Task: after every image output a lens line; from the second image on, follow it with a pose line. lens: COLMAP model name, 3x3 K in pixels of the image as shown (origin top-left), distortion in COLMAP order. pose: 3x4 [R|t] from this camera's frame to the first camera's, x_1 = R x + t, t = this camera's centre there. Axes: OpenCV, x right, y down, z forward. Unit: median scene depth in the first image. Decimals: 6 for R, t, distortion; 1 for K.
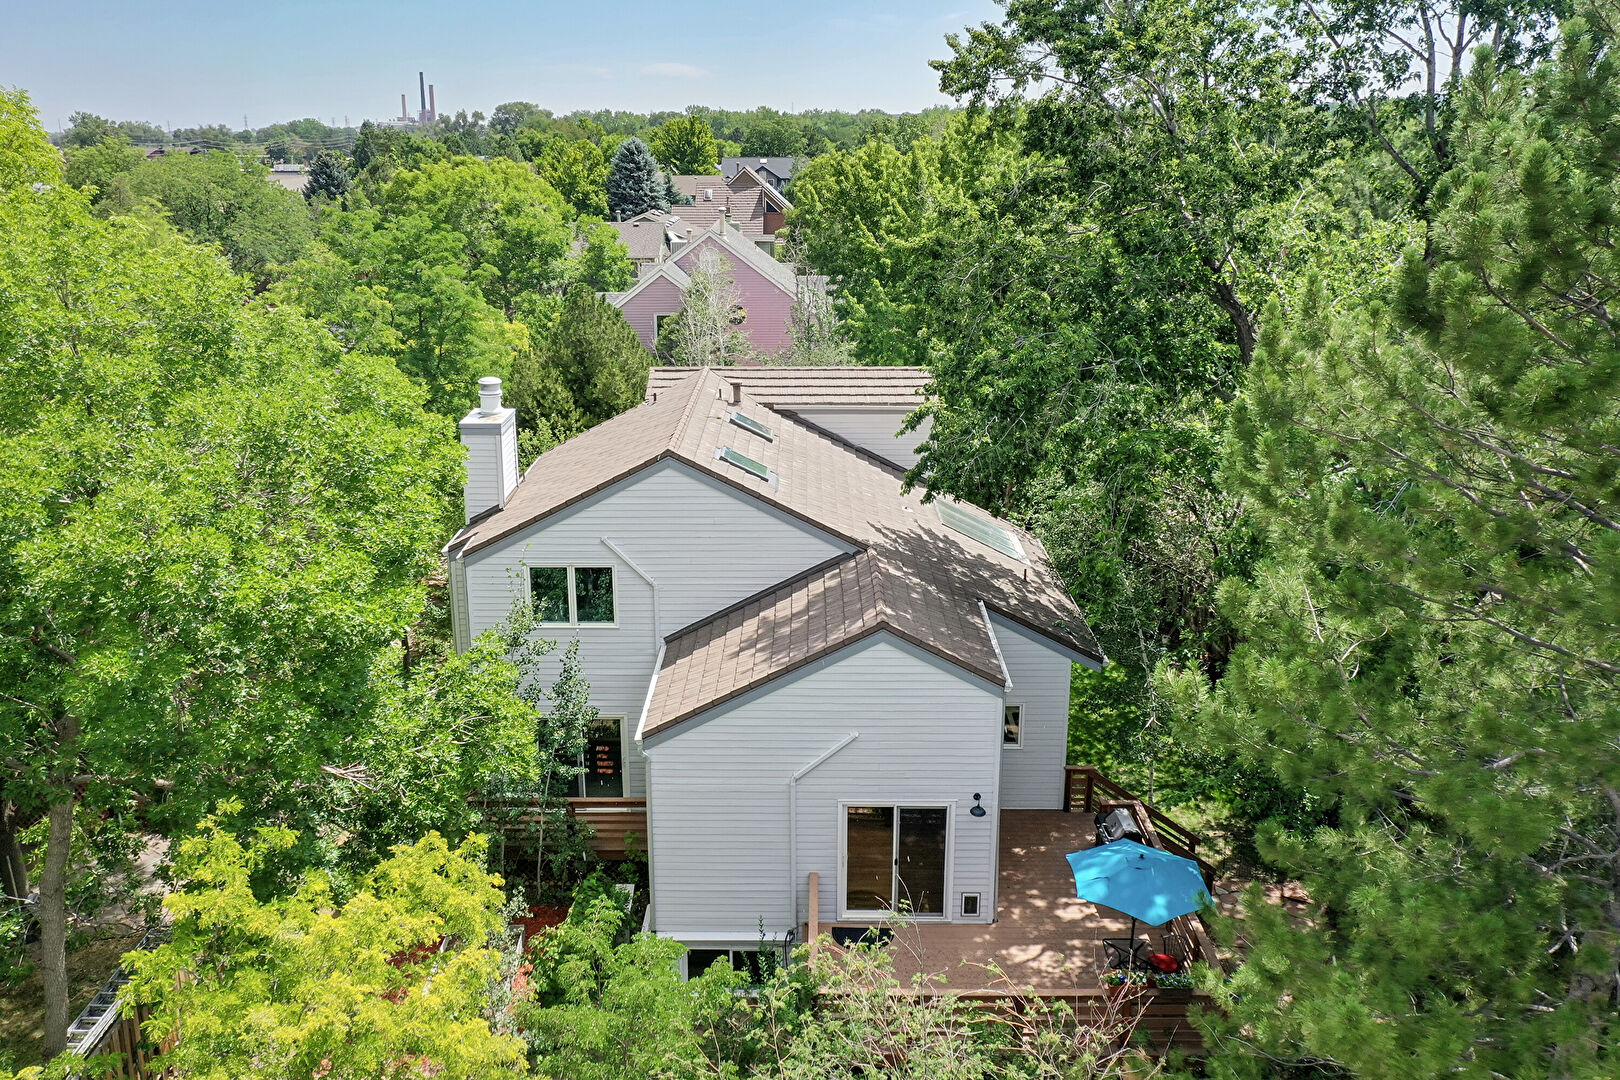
lens RADIAL K [[1293.0, 0, 796.5], [0, 1293.0, 464.8], [0, 0, 1]] dist [-0.004552, 0.001181]
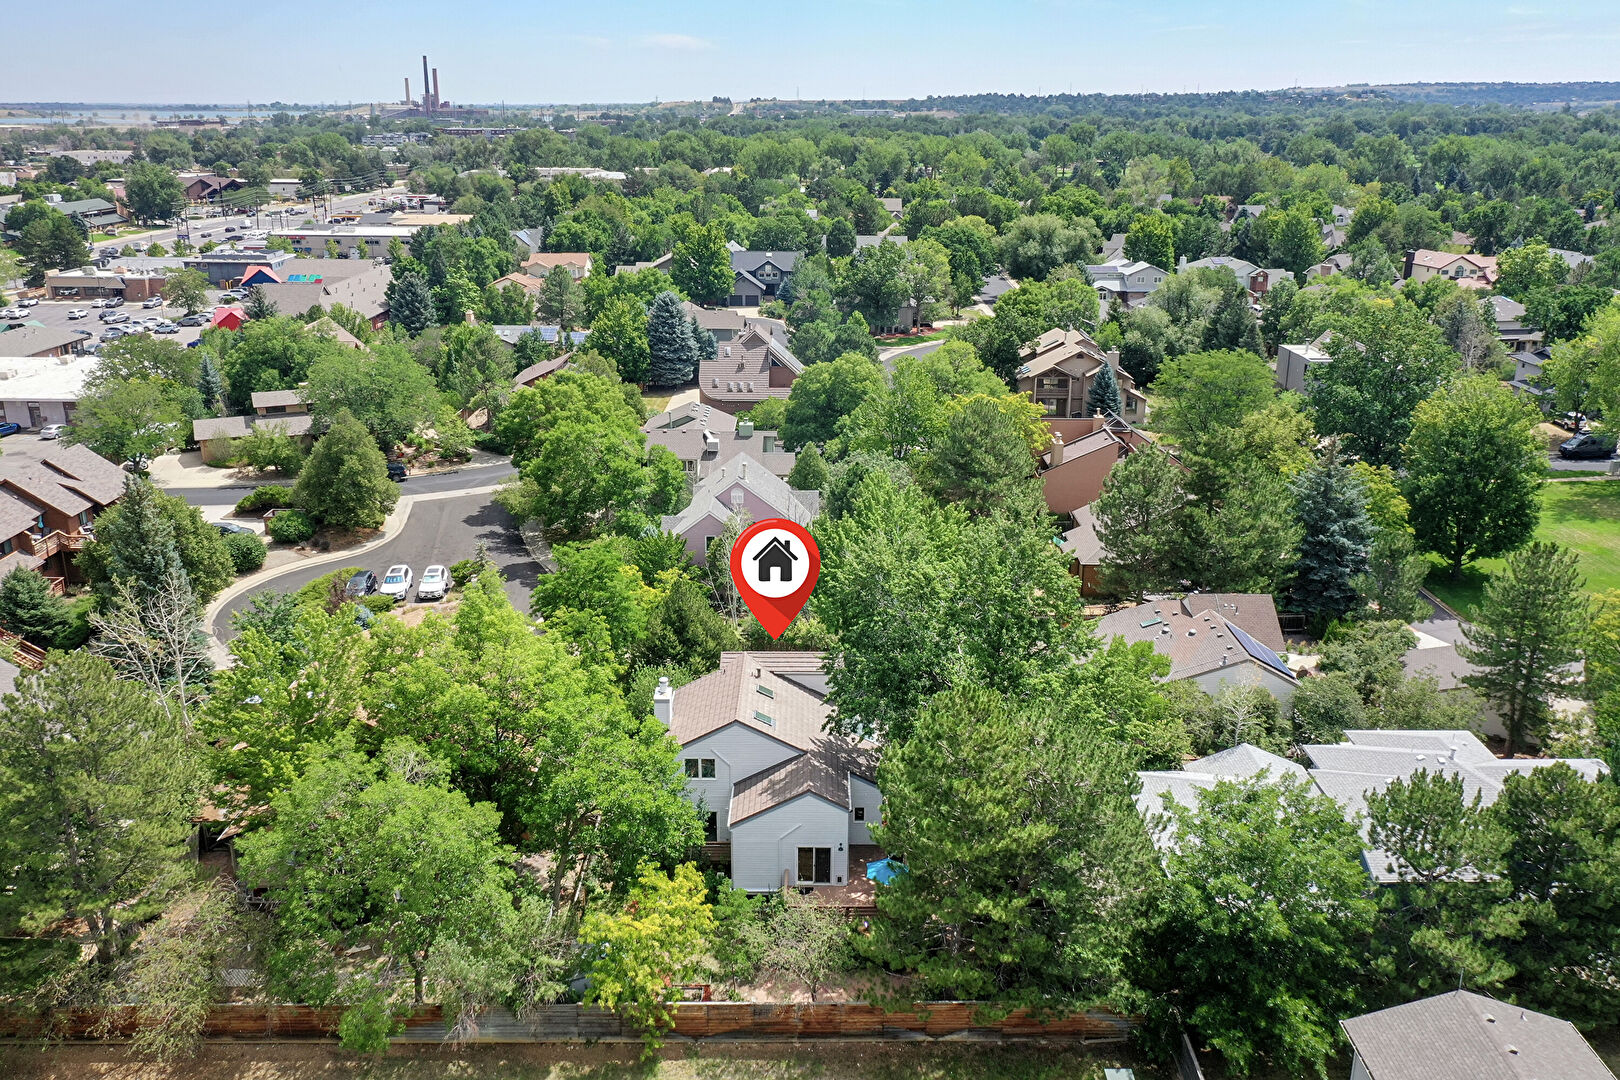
lens RADIAL K [[1291.6, 0, 828.2], [0, 1291.6, 516.0], [0, 0, 1]] dist [-0.003194, 0.005298]
pose [[0.999764, 0.003990, 0.021354, 0.033337], [-0.005152, 0.998493, 0.054630, -0.523032], [-0.021104, -0.054727, 0.998278, -1.528711]]
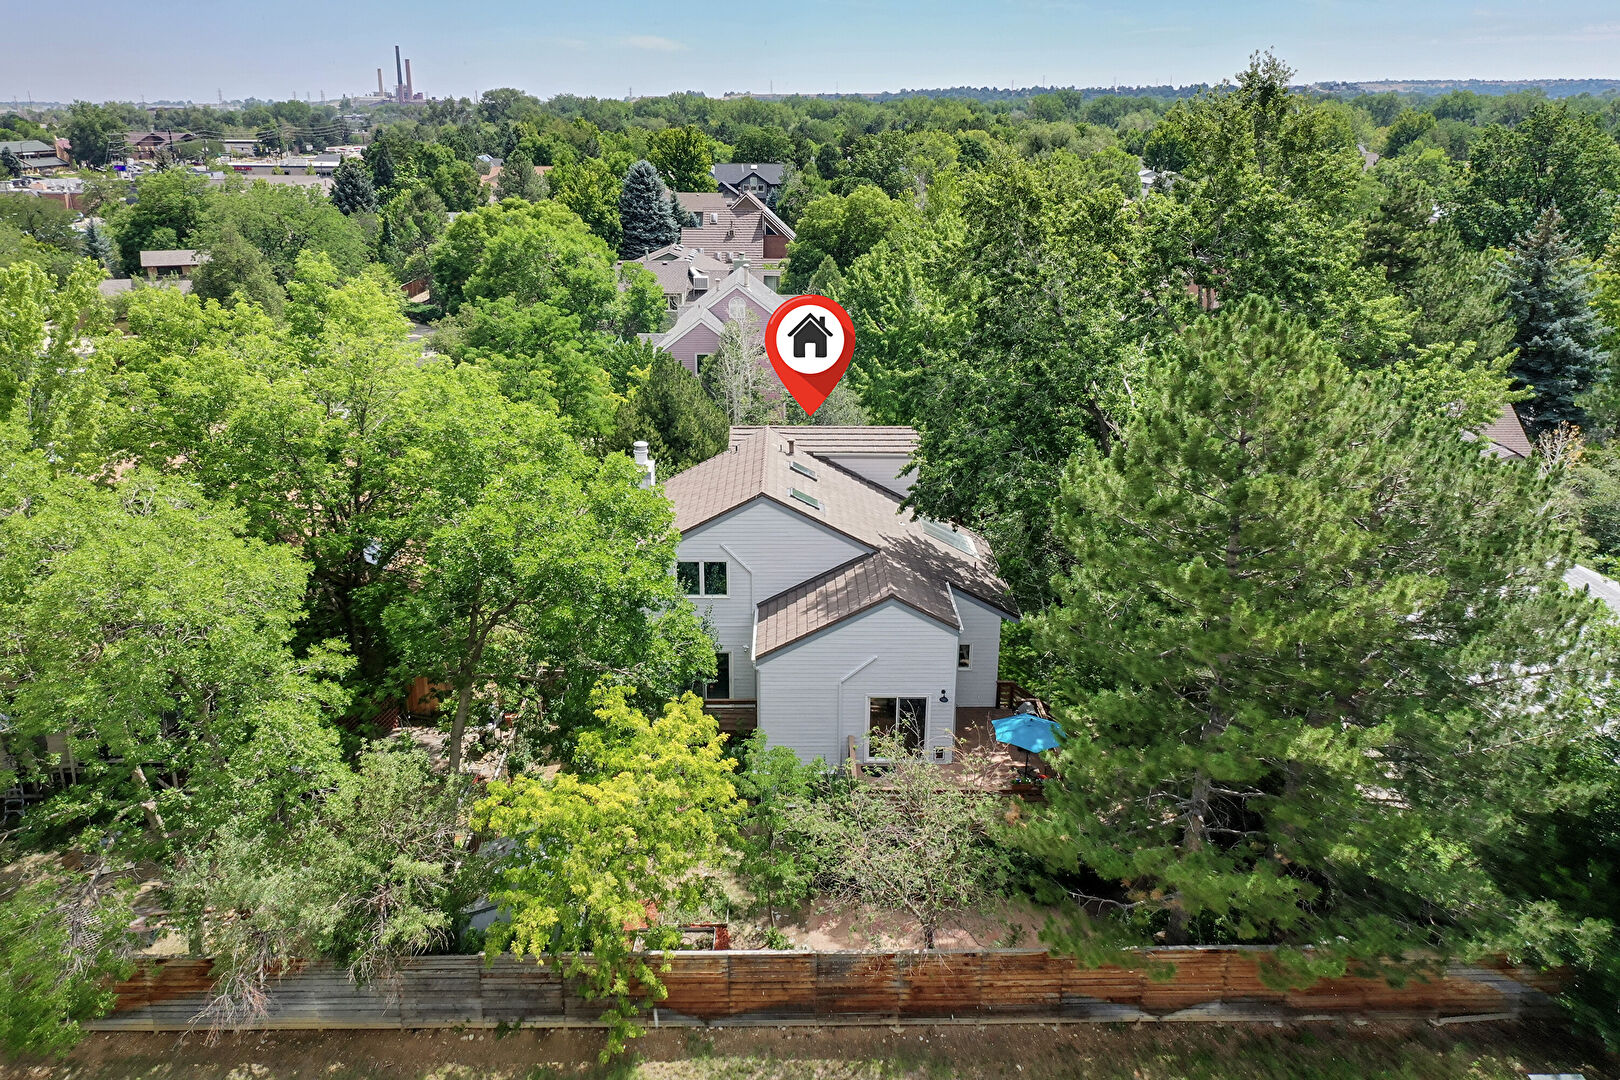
lens RADIAL K [[1267.7, 0, 810.0], [0, 1267.7, 540.0], [0, 0, 1]] dist [-0.001460, 0.006815]
pose [[0.999605, 0.000423, 0.028096, -0.072090], [-0.002557, 0.997108, 0.075958, -0.064926], [-0.027983, -0.076000, 0.996715, -0.557930]]
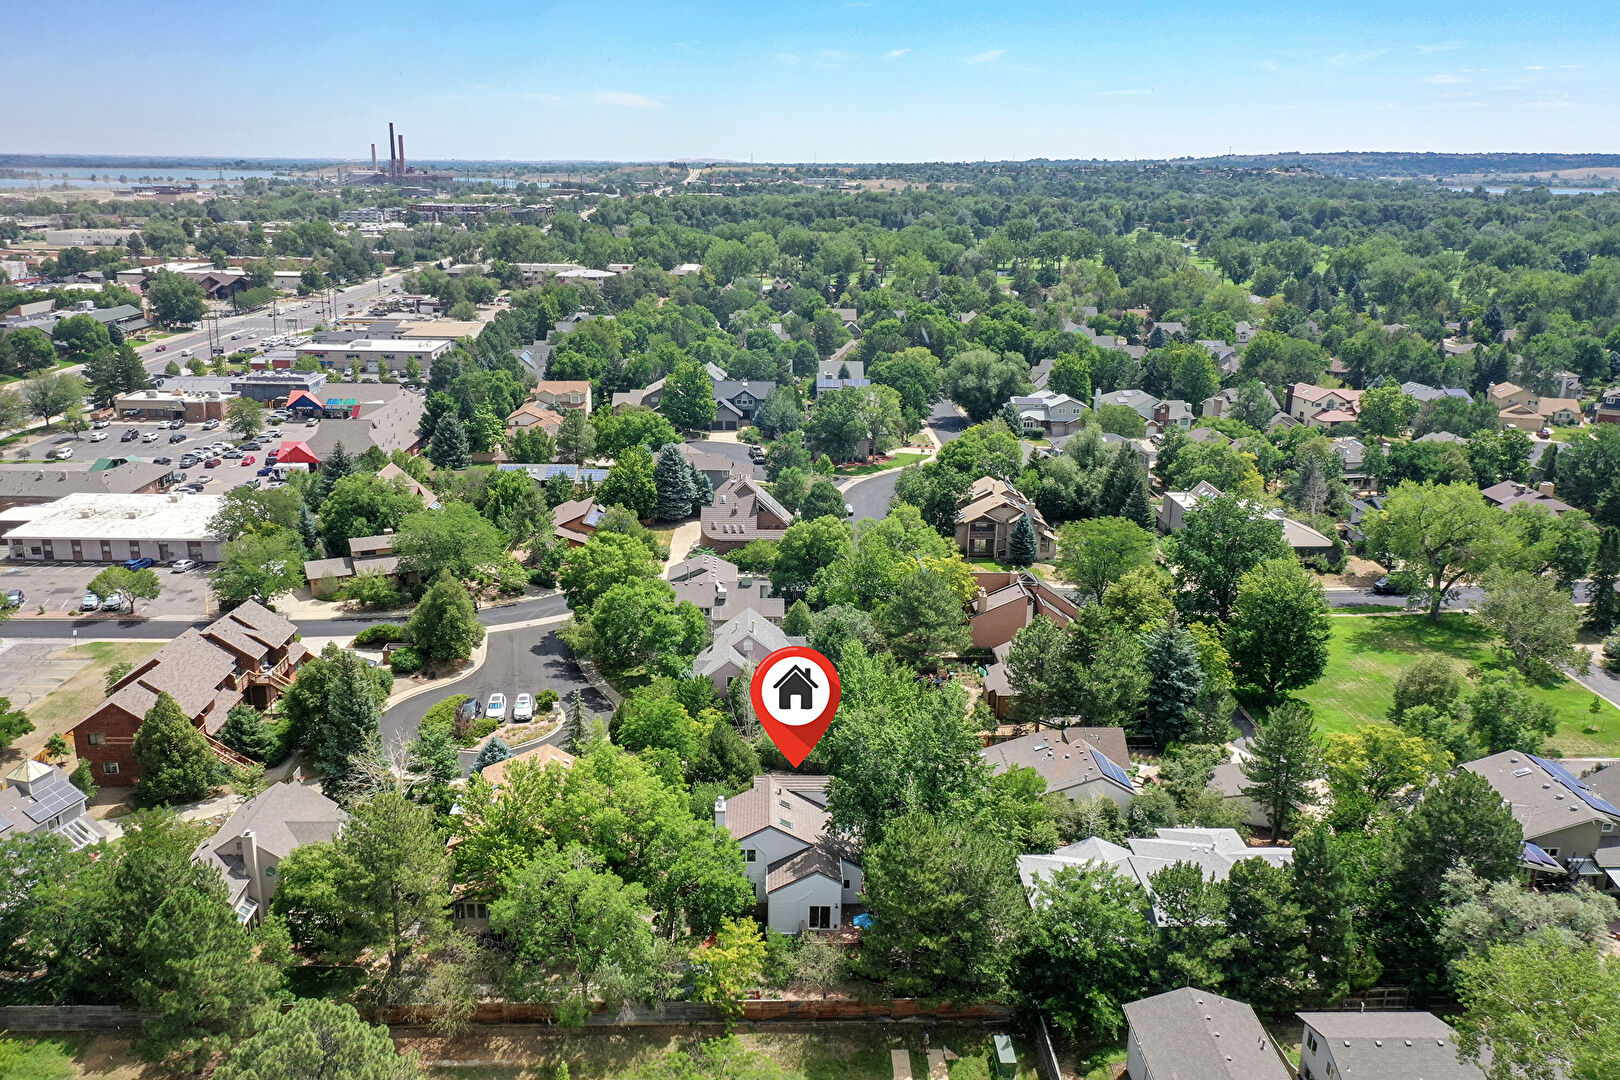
lens RADIAL K [[1267.7, 0, 810.0], [0, 1267.7, 540.0], [0, 0, 1]] dist [-0.001460, 0.006815]
pose [[0.998911, 0.006888, 0.046153, -0.146351], [-0.008534, 0.999331, 0.035570, -0.990676], [-0.045877, -0.035925, 0.998301, -2.866226]]
